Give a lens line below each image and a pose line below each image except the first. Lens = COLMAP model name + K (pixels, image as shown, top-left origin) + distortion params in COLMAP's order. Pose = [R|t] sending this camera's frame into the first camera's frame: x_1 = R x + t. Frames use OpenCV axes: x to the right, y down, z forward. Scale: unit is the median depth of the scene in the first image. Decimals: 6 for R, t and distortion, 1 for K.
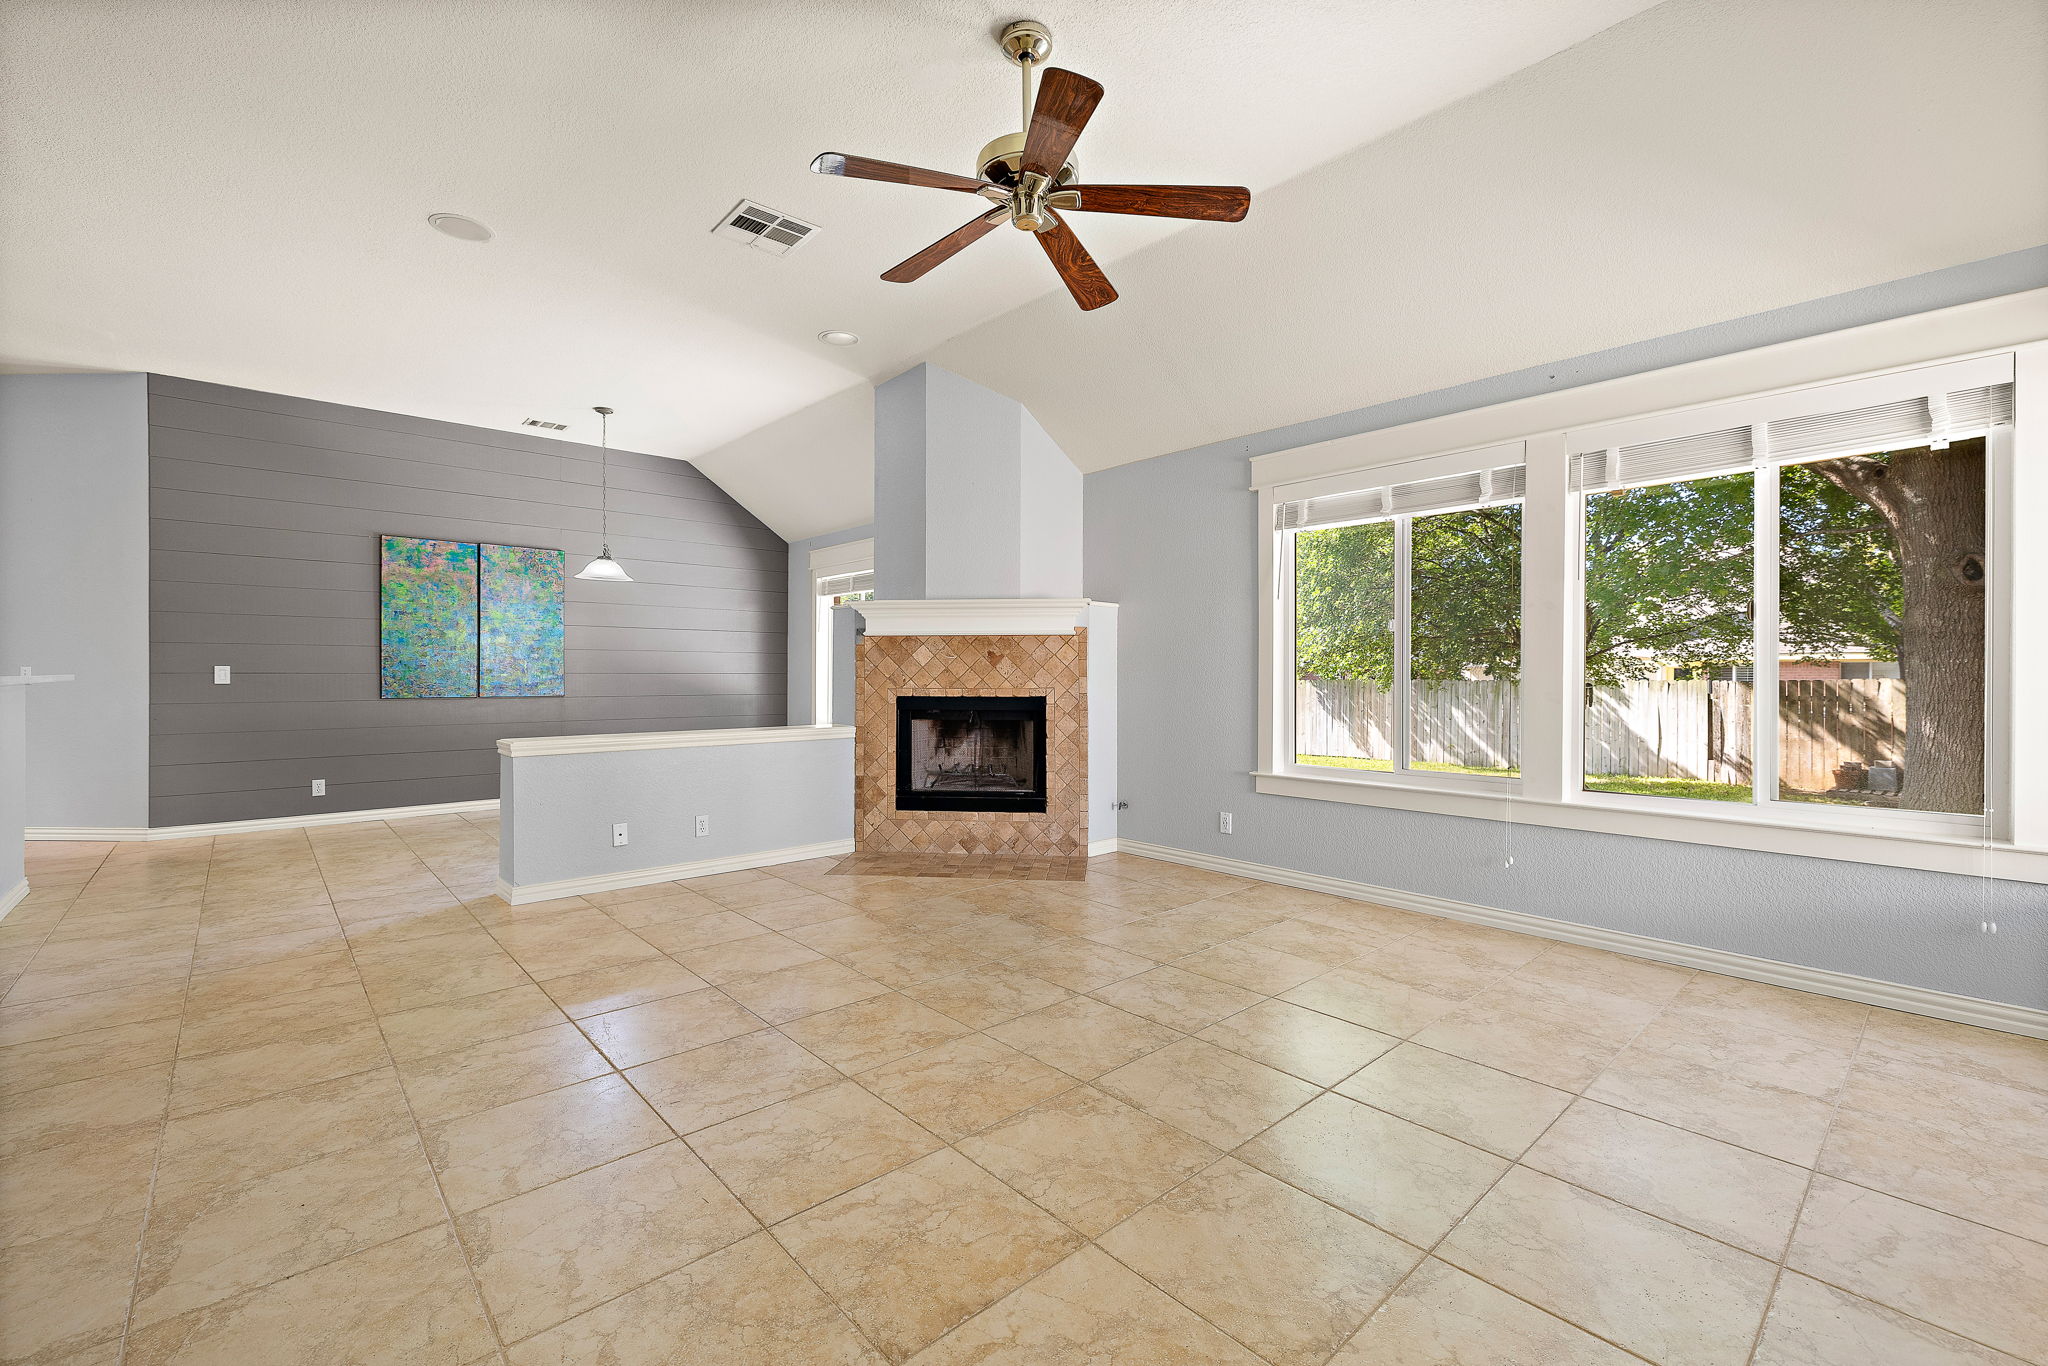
lens RADIAL K [[869.7, 0, 1004.7], [0, 869.7, 677.2], [0, 0, 1]] dist [0.003089, 0.000341]
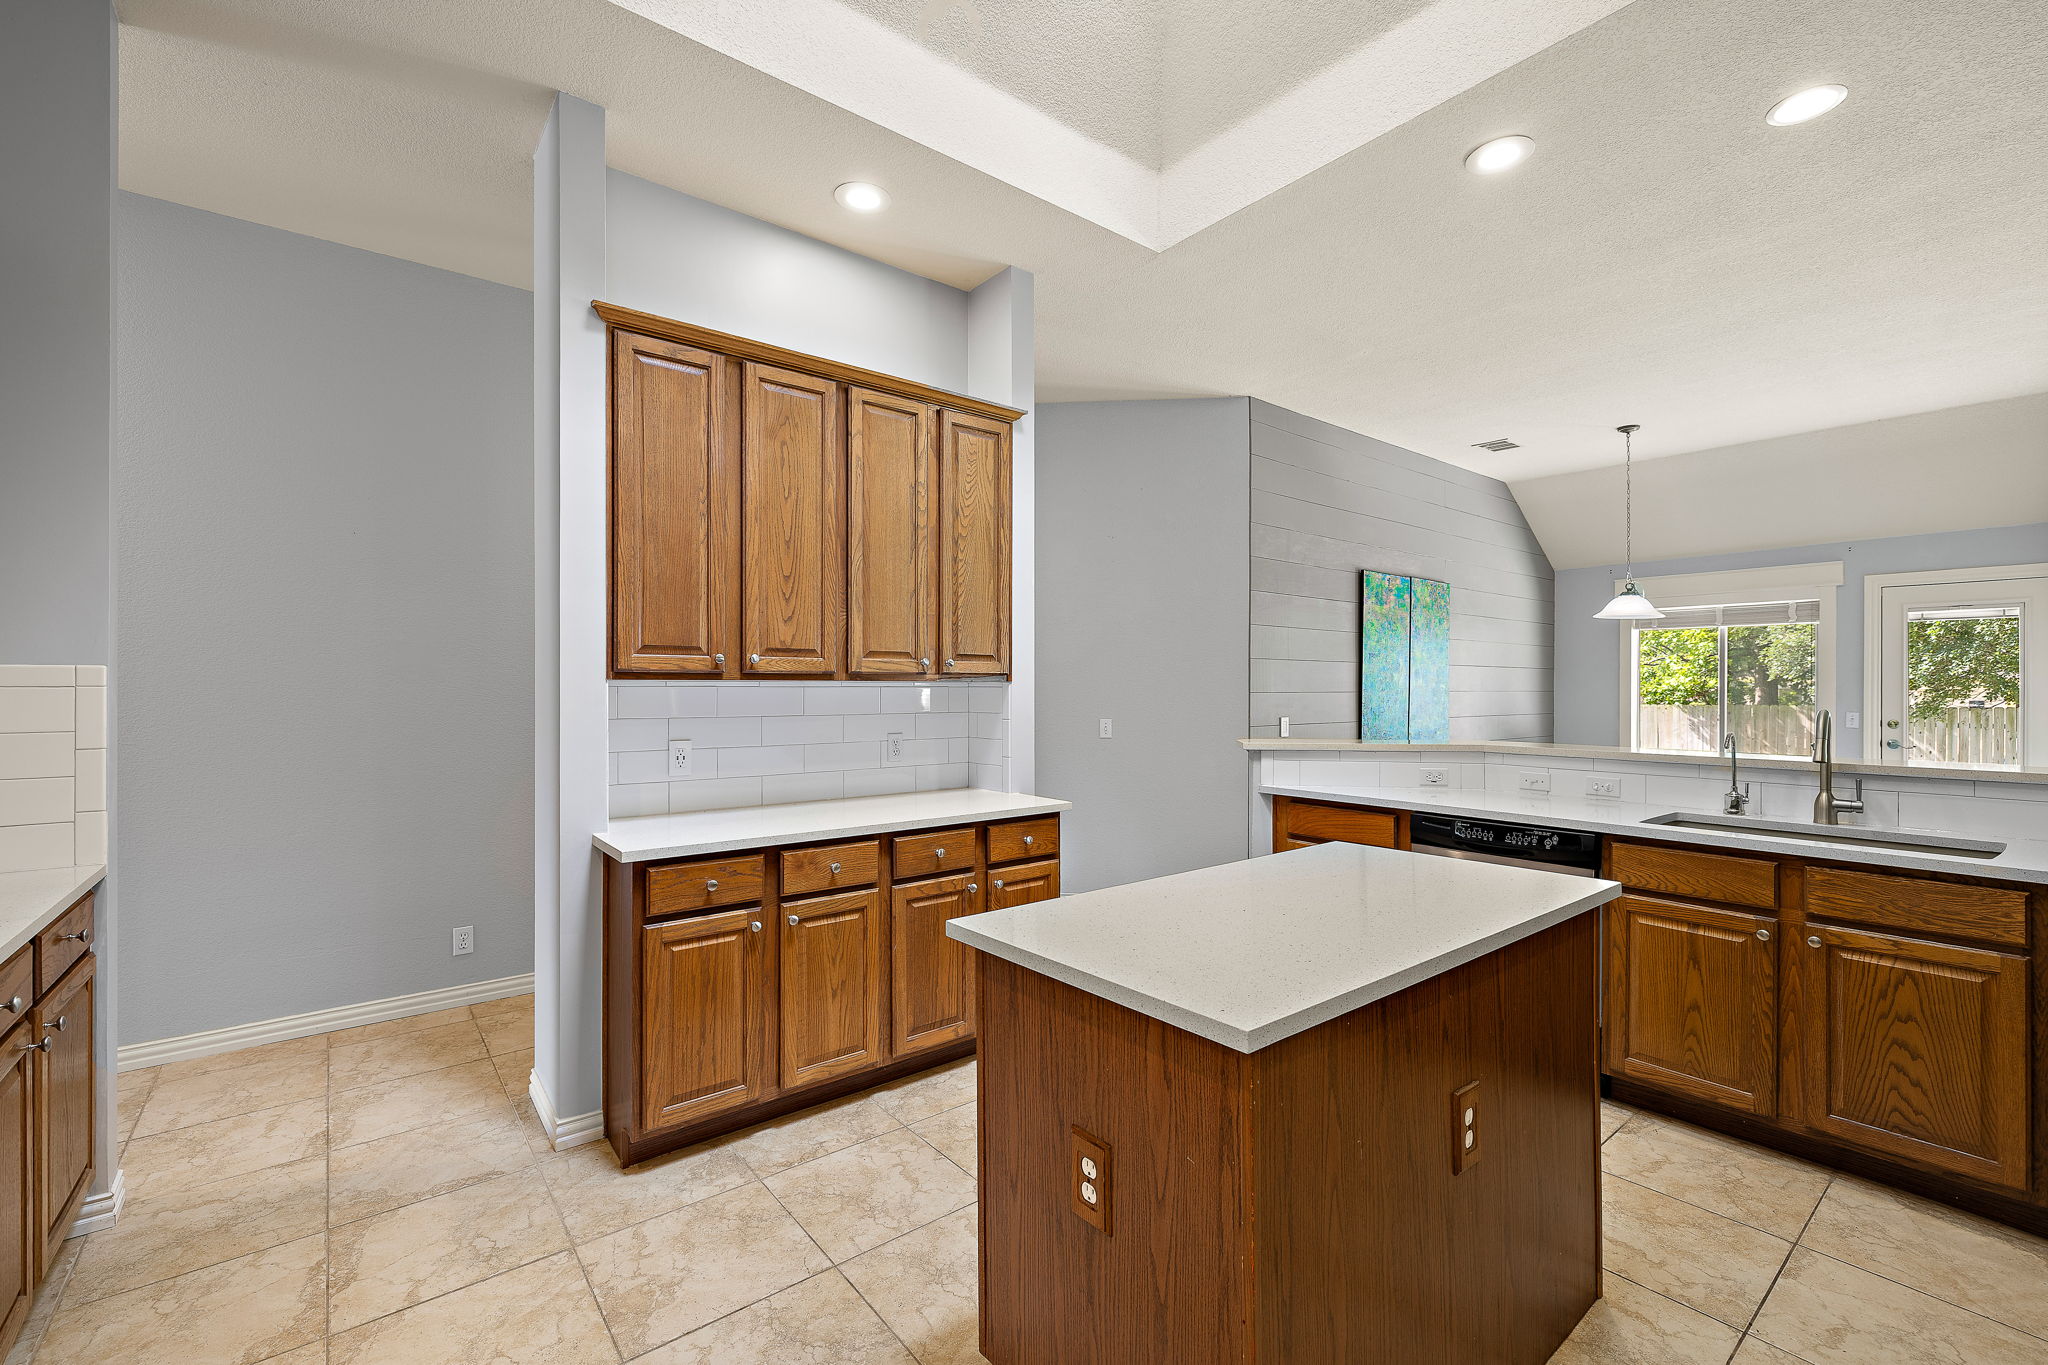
lens RADIAL K [[869.7, 0, 1011.1], [0, 869.7, 677.5], [0, 0, 1]] dist [0.003089, 0.000341]
pose [[0.997397, 0.001002, -0.072102, -1.220950], [-0.002260, 0.999847, -0.017368, -0.042900], [0.072073, 0.017486, 0.997246, 0.095683]]
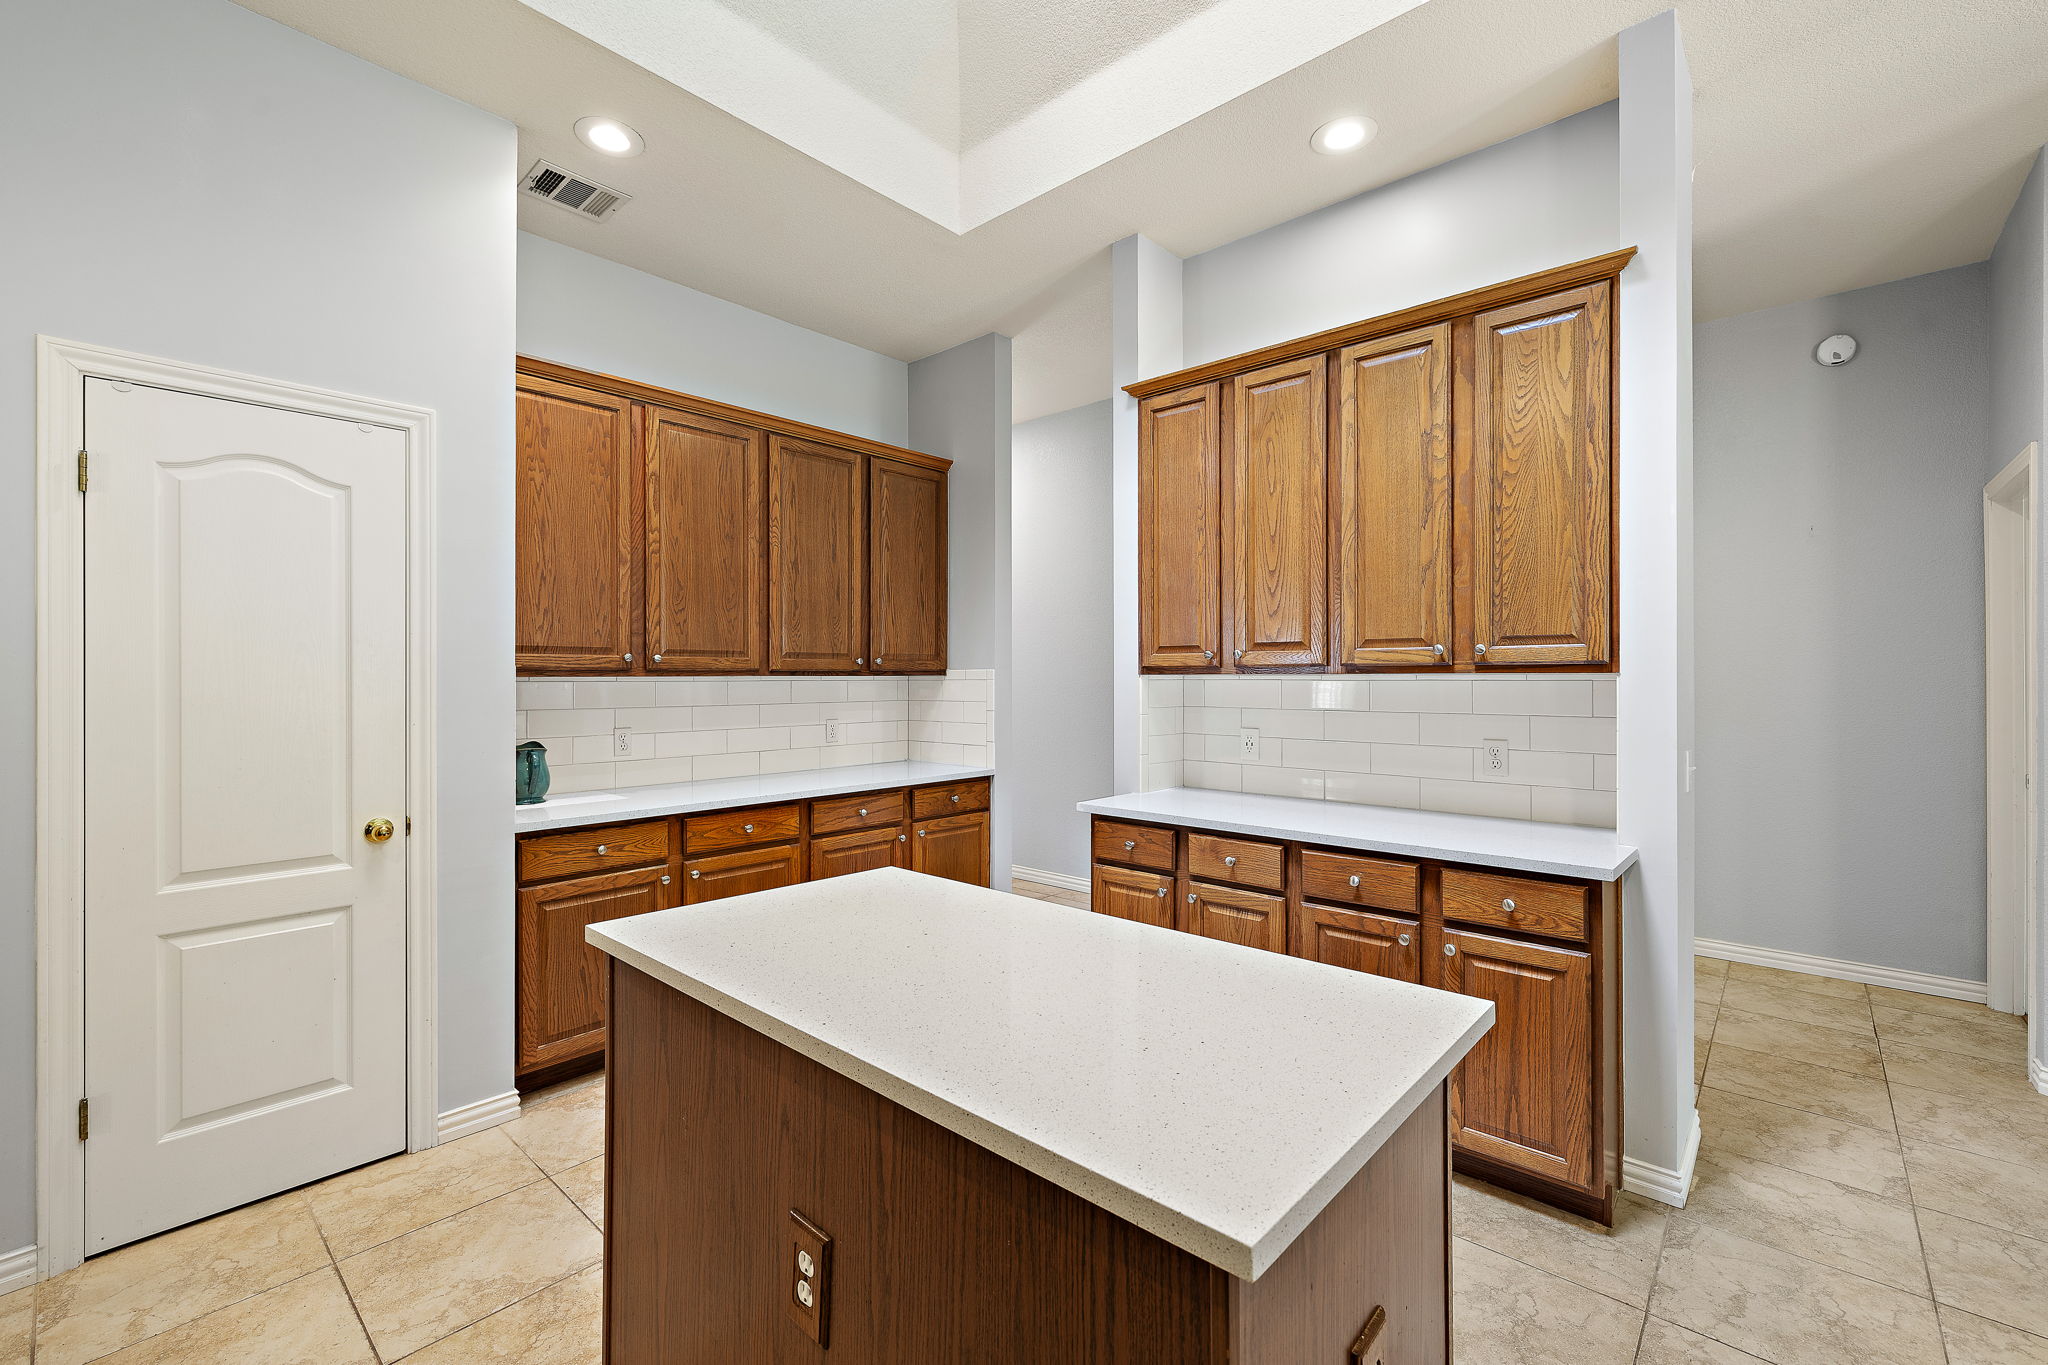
lens RADIAL K [[869.7, 0, 1016.5], [0, 869.7, 670.0], [0, 0, 1]] dist [0.003089, 0.000341]
pose [[0.091396, -0.010500, -0.995759, -0.874228], [-0.009151, 0.999893, -0.011384, -0.045129], [0.995773, 0.010152, 0.091290, 0.414190]]
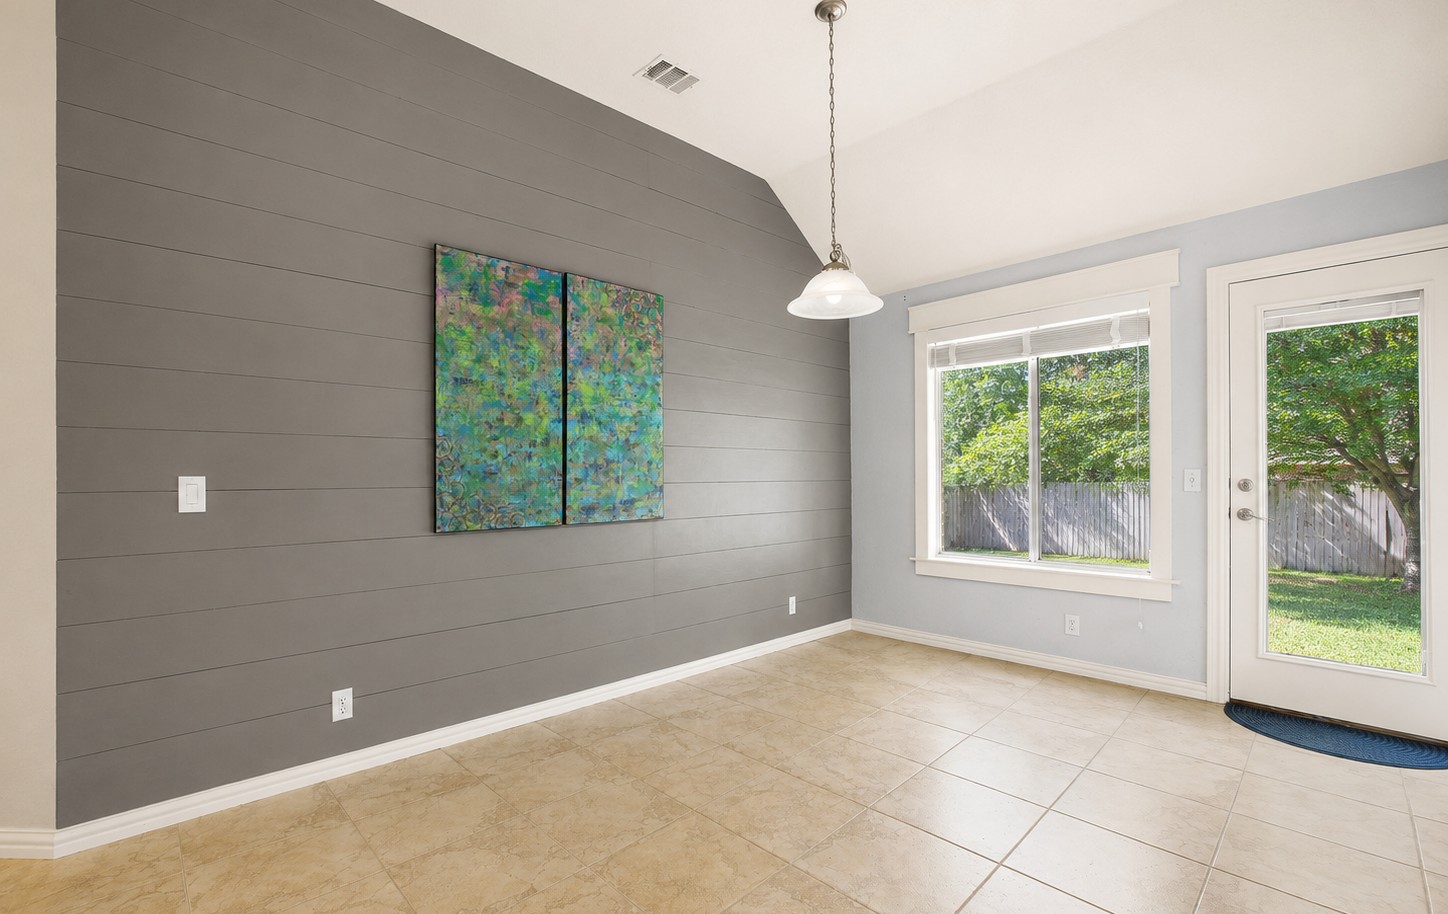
lens RADIAL K [[663.5, 0, 667.2], [0, 663.5, 468.2], [0, 0, 1]] dist [-0.019383, 0.000353]
pose [[0.998838, -0.001439, -0.048182, -0.654167], [0.000367, 0.999752, -0.022255, -0.007646], [0.048202, 0.022211, 0.998591, 0.695973]]
